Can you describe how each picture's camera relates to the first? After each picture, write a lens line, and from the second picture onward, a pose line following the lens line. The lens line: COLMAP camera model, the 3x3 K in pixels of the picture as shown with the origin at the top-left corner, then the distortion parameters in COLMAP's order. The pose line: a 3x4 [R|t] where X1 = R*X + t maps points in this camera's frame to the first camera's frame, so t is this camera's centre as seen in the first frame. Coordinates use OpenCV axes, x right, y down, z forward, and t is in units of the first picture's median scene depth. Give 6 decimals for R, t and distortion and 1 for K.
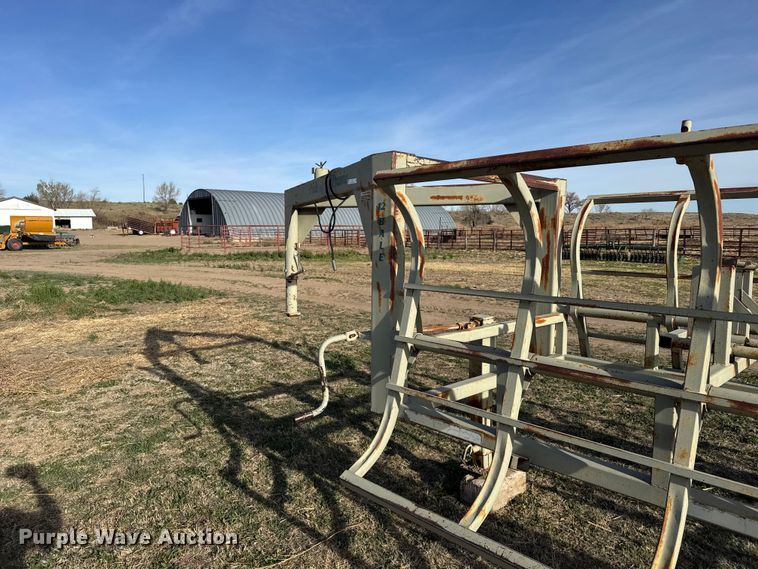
lens RADIAL K [[545.7, 0, 368.7], [0, 545.7, 280.3], [0, 0, 1]] dist [0.061799, -0.069203]
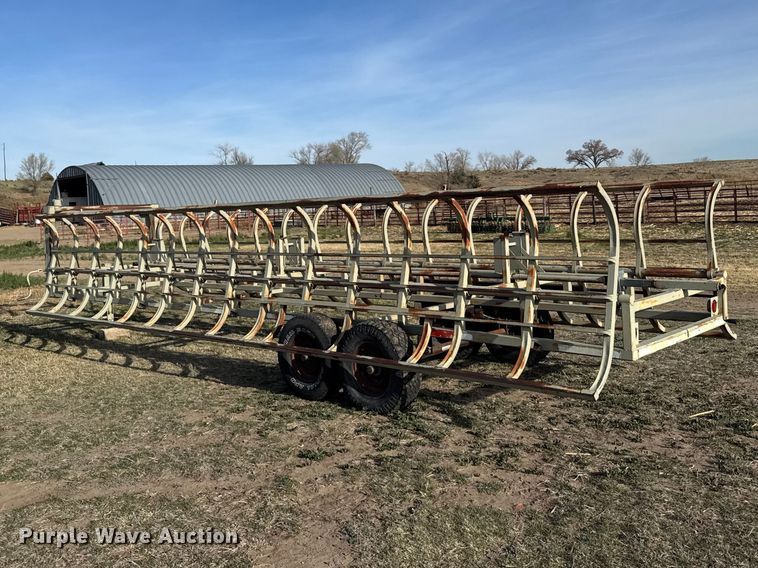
lens RADIAL K [[785.0, 0, 369.3], [0, 785.0, 232.3], [0, 0, 1]] dist [0.093314, 0.000000]
pose [[0.998327, -0.047129, 0.033488, 0.616356], [0.048808, 0.997493, -0.051236, 0.079775], [-0.030990, 0.052785, 0.998125, -1.246037]]
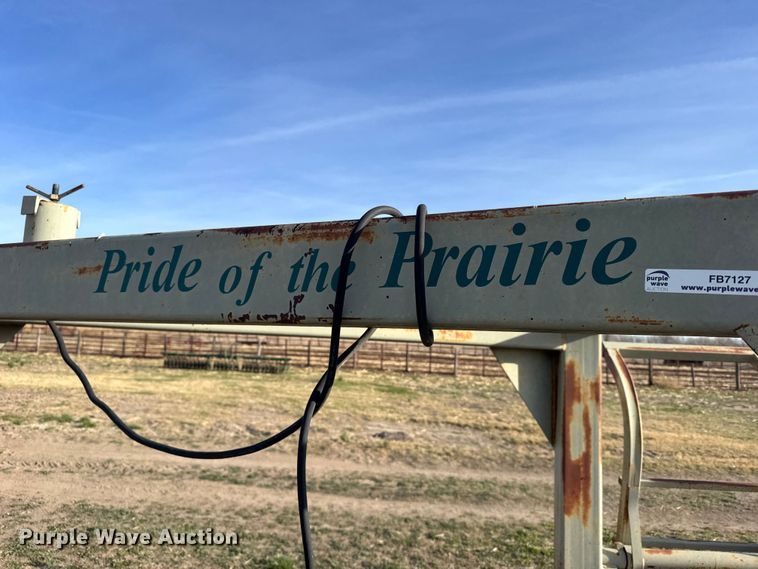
lens RADIAL K [[548.9, 0, 383.6], [0, 548.9, 284.4], [0, 0, 1]] dist [0.045100, -0.055827]
pose [[0.715350, 0.105524, 0.690752, -0.105022], [0.015300, 0.985929, -0.166462, -0.066163], [-0.698599, 0.129647, 0.703670, 0.414782]]
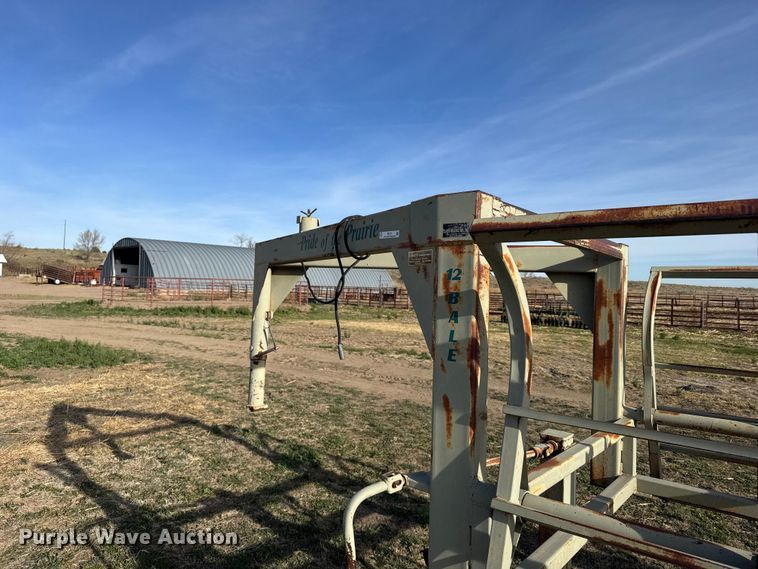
lens RADIAL K [[545.7, 0, 366.5], [0, 545.7, 274.5], [0, 0, 1]] dist [0.061799, -0.069203]
pose [[0.992466, 0.033734, 0.117781, -0.058939], [-0.020178, 0.993225, -0.114444, -0.024007], [-0.120843, 0.111205, 0.986423, 0.151350]]
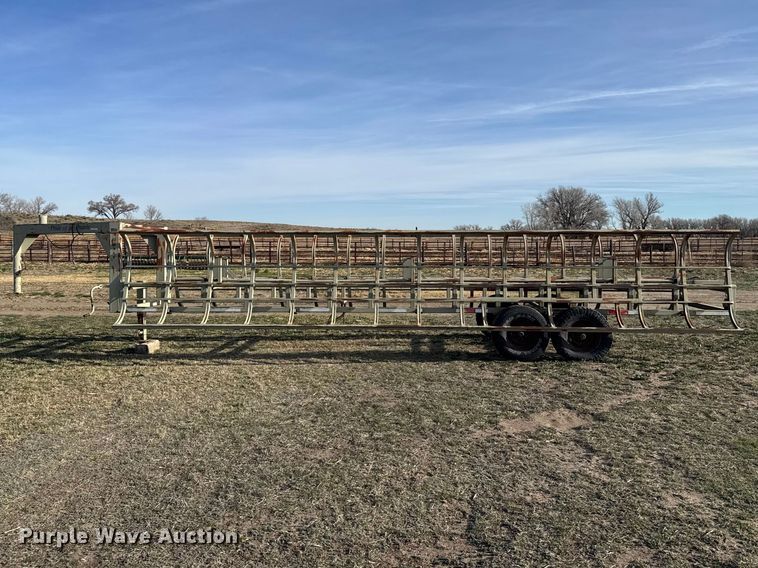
lens RADIAL K [[658.2, 0, 401.9], [0, 658.2, 268.8], [0, 0, 1]] dist [0.041367, -0.030676]
pose [[0.724493, -0.026911, 0.688756, -0.502336], [0.058375, 0.998043, -0.022408, 0.072261], [-0.686805, 0.056441, 0.724647, -1.003236]]
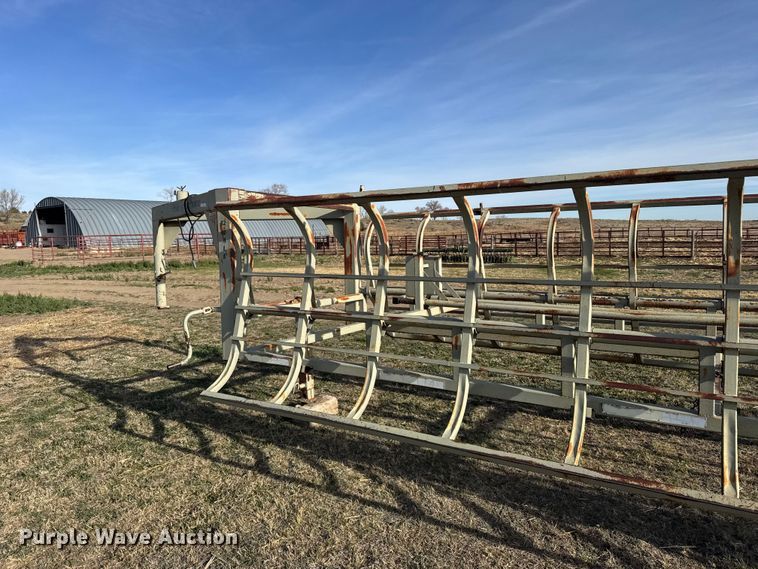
lens RADIAL K [[545.7, 0, 372.2], [0, 545.7, 285.6], [0, 0, 1]] dist [0.061799, -0.069203]
pose [[0.973051, -0.036846, 0.227626, 0.026638], [0.037772, 0.999286, 0.000286, 0.020670], [-0.227474, 0.008320, 0.973749, -0.224017]]
